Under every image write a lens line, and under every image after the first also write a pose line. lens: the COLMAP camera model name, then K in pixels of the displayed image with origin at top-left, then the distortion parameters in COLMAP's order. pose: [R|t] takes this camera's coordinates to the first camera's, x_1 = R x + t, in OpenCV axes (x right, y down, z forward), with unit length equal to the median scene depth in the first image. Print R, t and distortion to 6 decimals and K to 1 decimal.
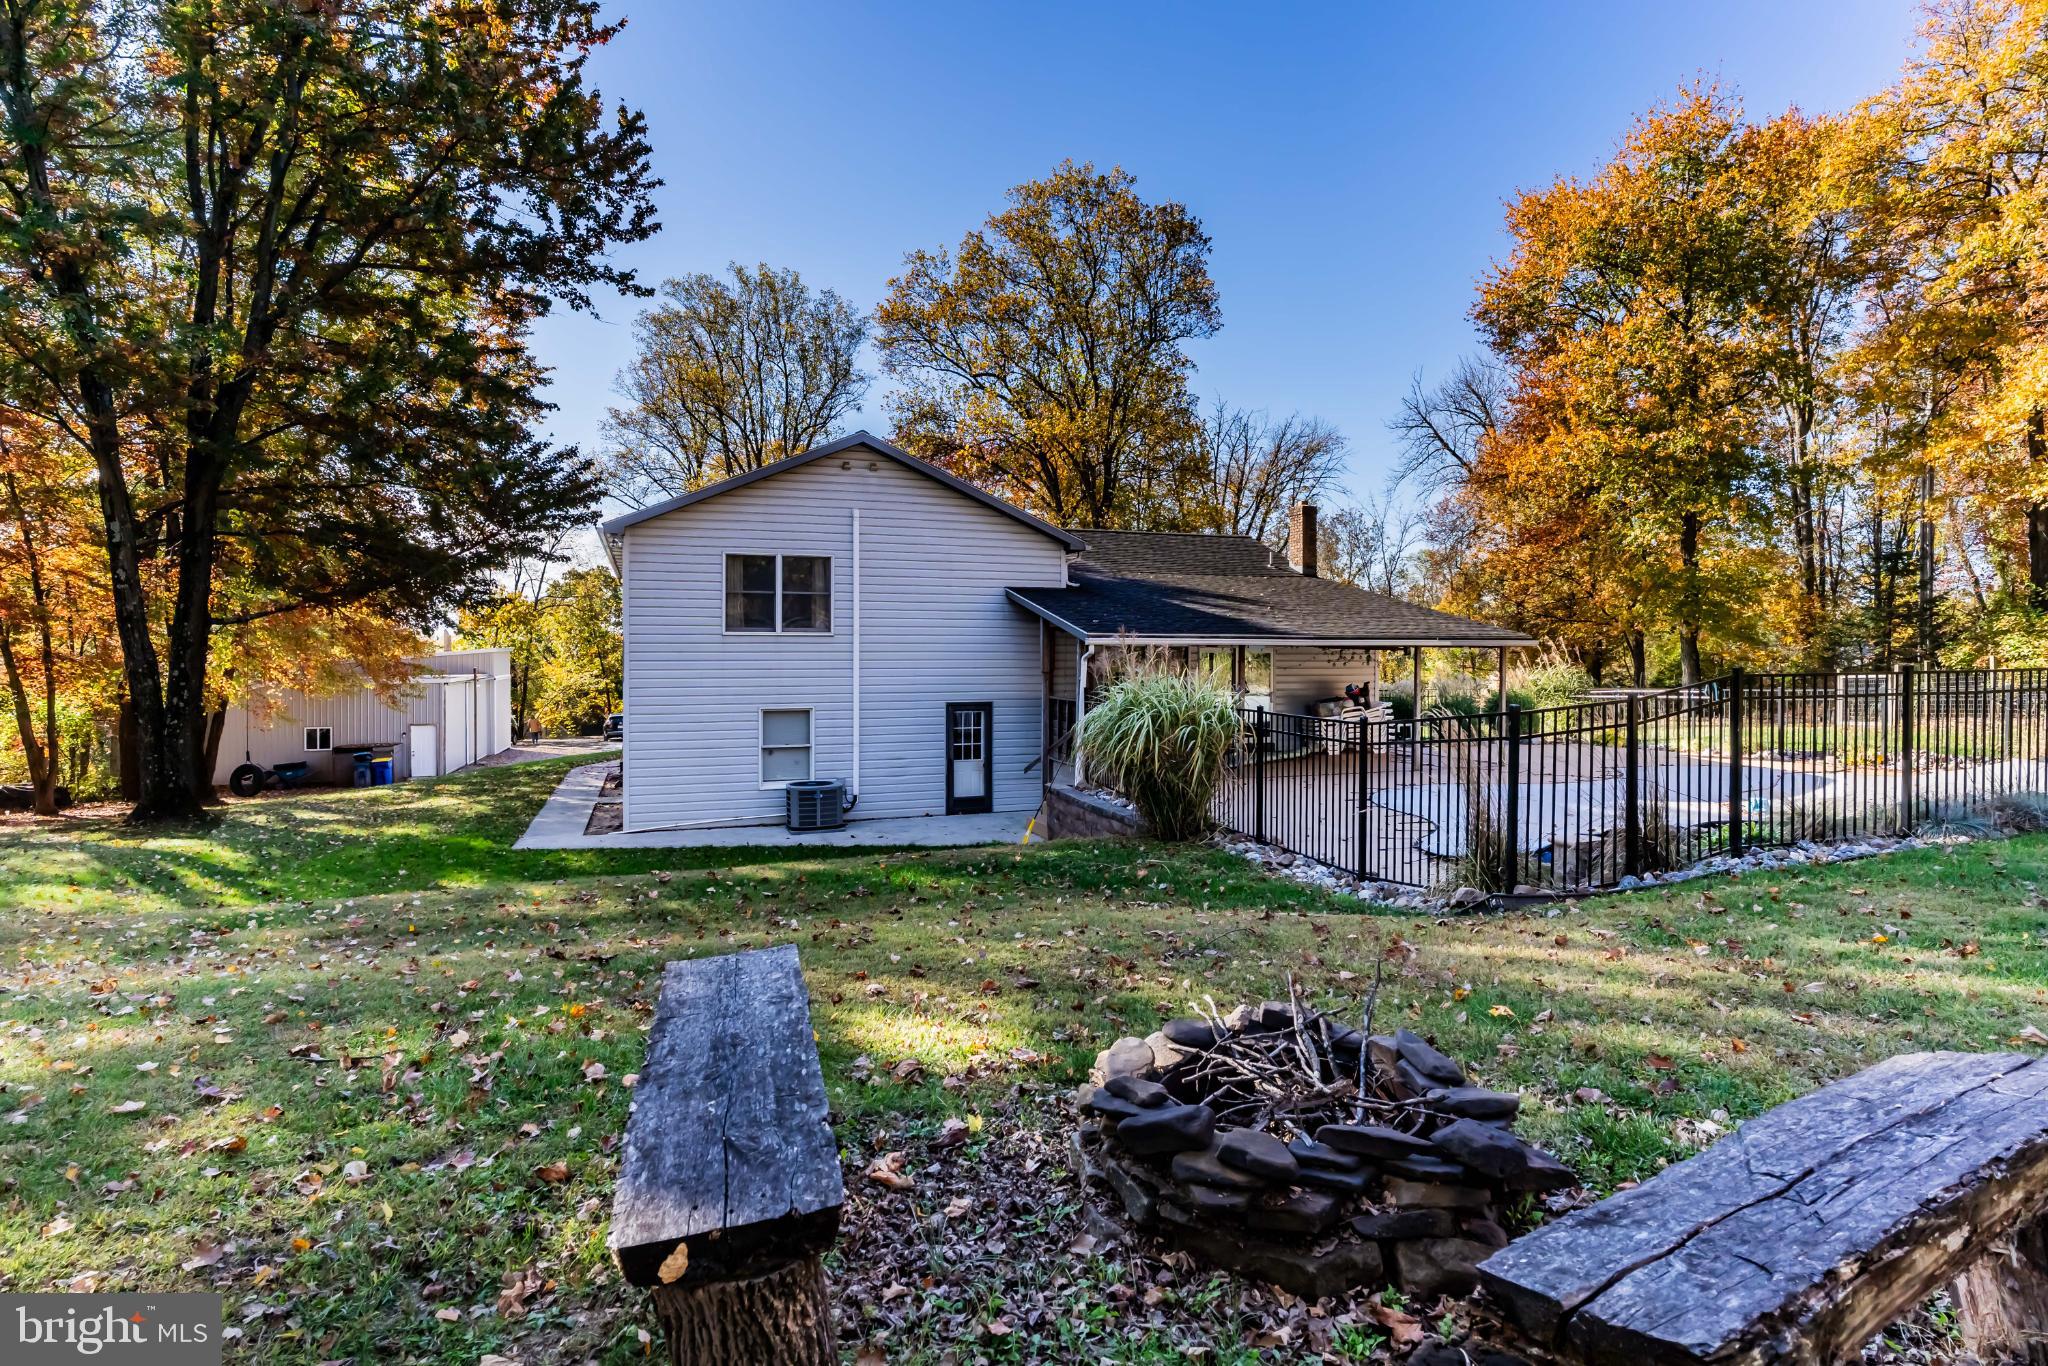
lens RADIAL K [[1112.9, 0, 1024.0], [0, 1112.9, 683.0], [0, 0, 1]] dist [-0.000230, -0.000062]
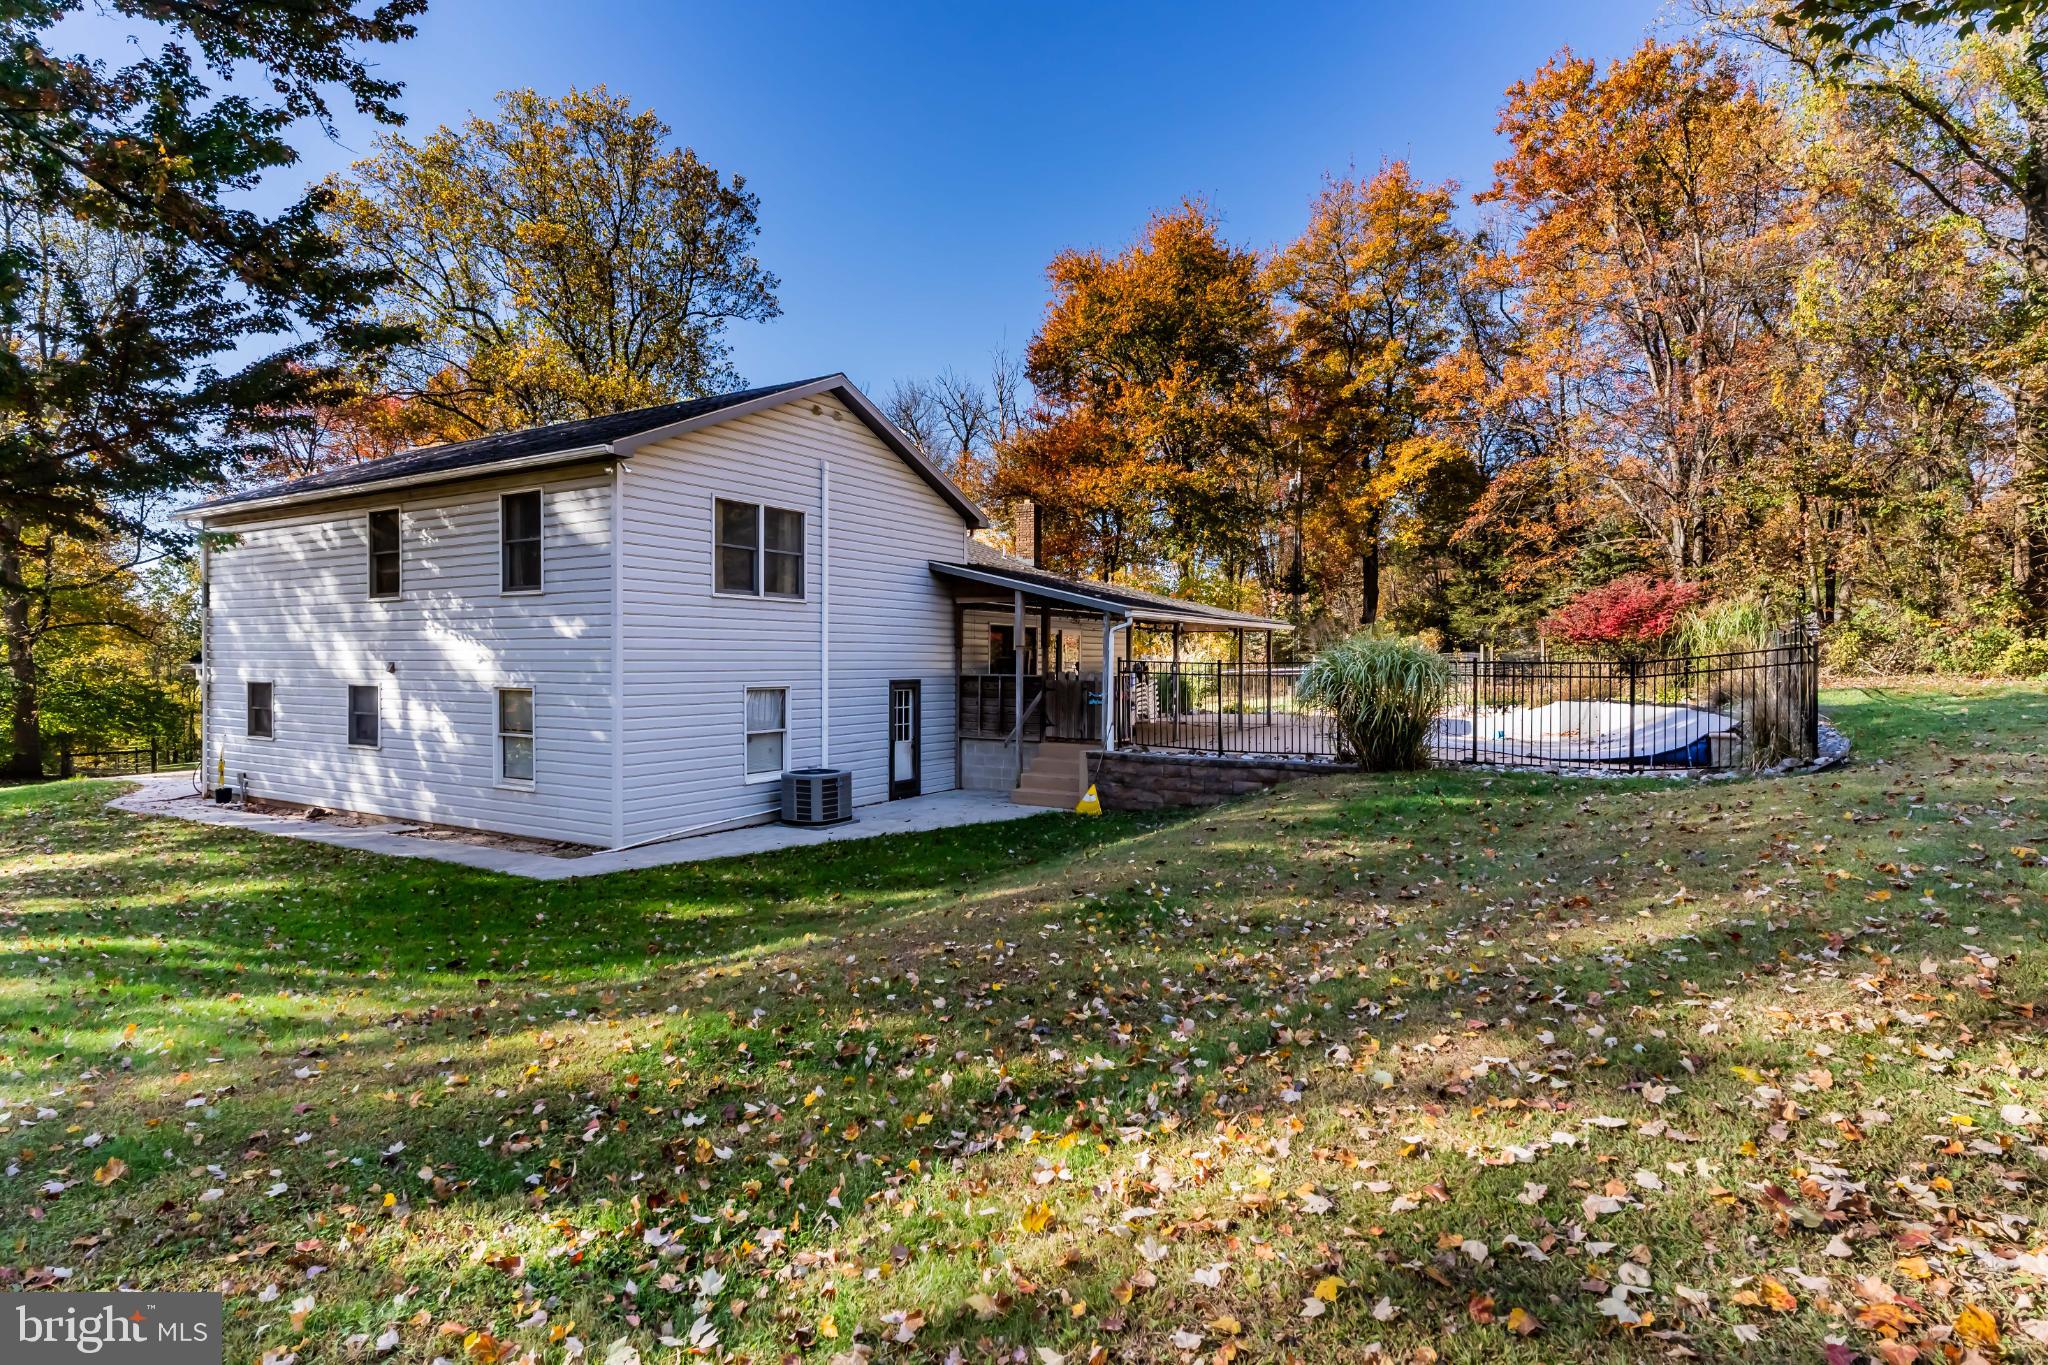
lens RADIAL K [[1124.0, 0, 1027.3], [0, 1124.0, 722.3], [0, 0, 1]] dist [-0.000923, -0.000132]
pose [[0.743079, -0.035328, 0.668270, -0.637232], [0.022808, 0.999362, 0.027470, 0.030487], [-0.668814, -0.005170, 0.743411, 0.227536]]
